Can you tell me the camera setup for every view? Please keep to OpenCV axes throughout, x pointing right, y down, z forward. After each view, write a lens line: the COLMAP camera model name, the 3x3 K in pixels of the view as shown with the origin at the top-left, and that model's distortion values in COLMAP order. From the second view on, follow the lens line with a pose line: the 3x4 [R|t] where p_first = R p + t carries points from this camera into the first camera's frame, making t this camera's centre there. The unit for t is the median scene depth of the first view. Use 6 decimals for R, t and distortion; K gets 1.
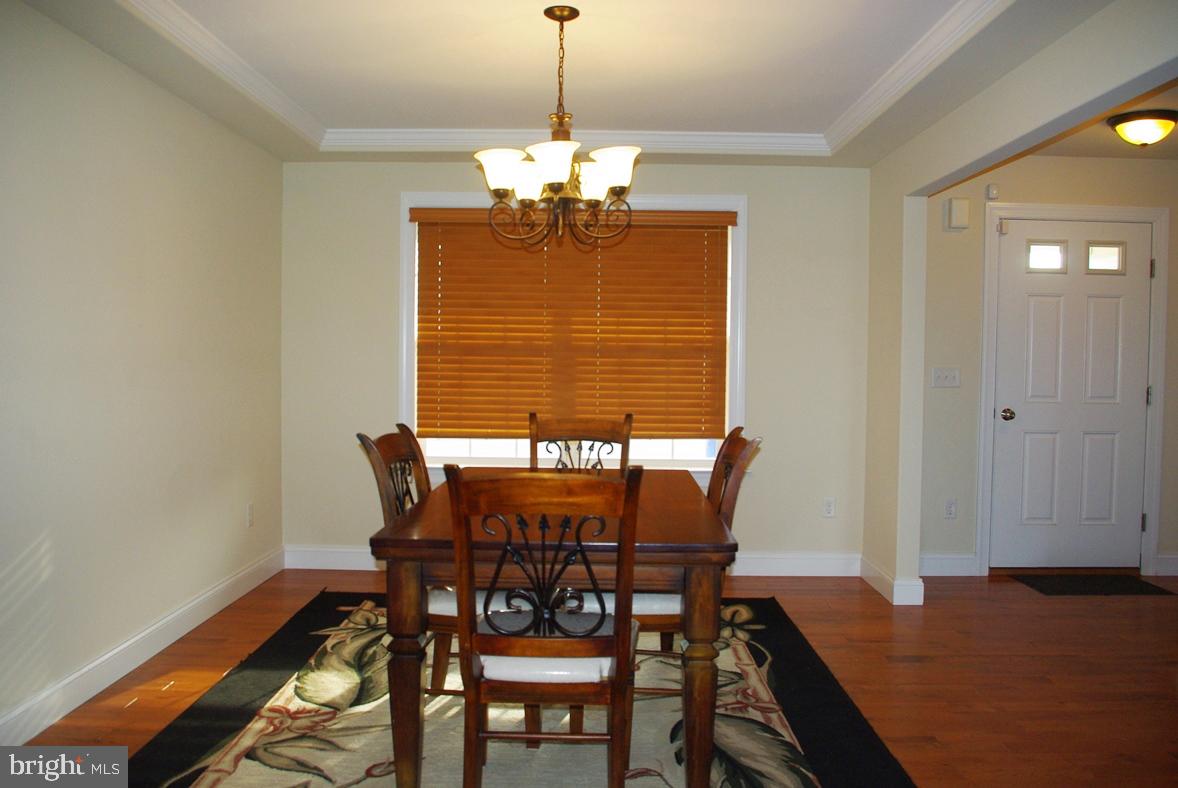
lens RADIAL K [[926.9, 0, 589.9], [0, 926.9, 390.3], [0, 0, 1]] dist [-0.083027, 0.012199]
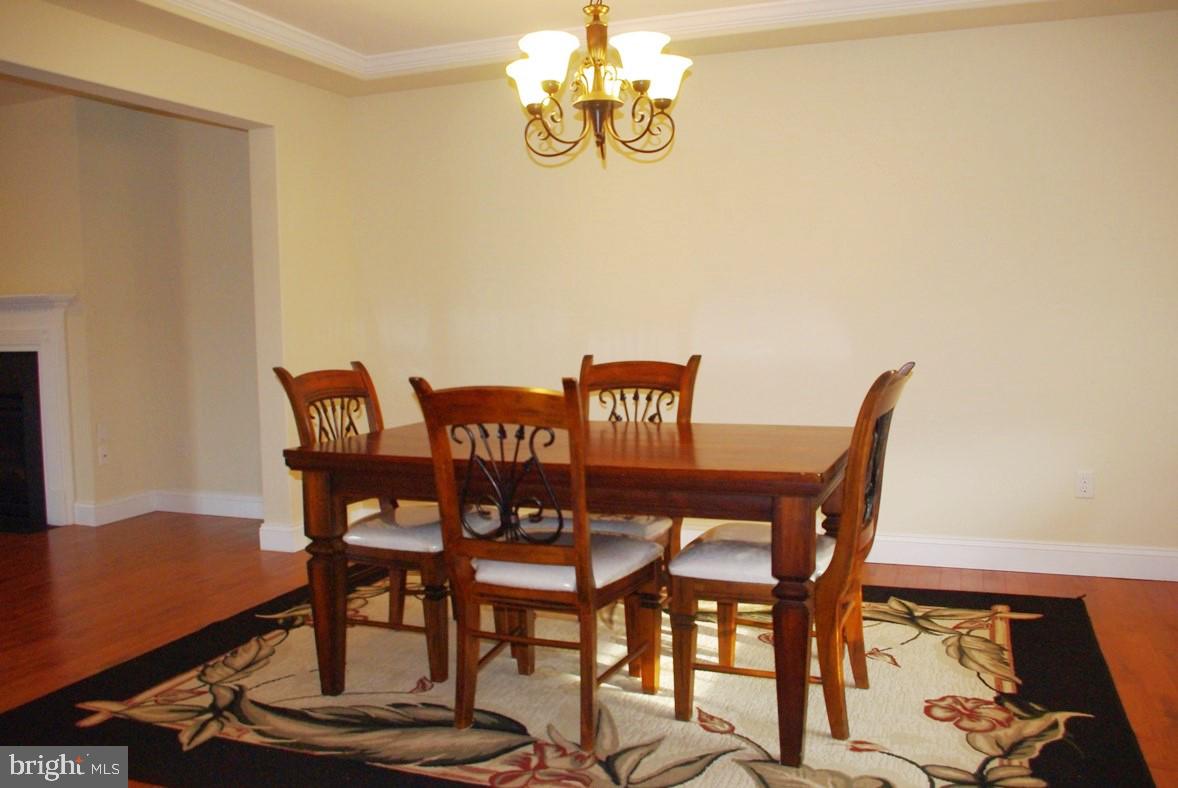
lens RADIAL K [[926.9, 0, 589.0], [0, 926.9, 393.6], [0, 0, 1]] dist [-0.083027, 0.012199]
pose [[-0.348623, 0.066342, -0.934912, 0.524961], [-0.010929, 0.997136, 0.074833, -0.002893], [0.937199, 0.036306, -0.346899, 0.835159]]
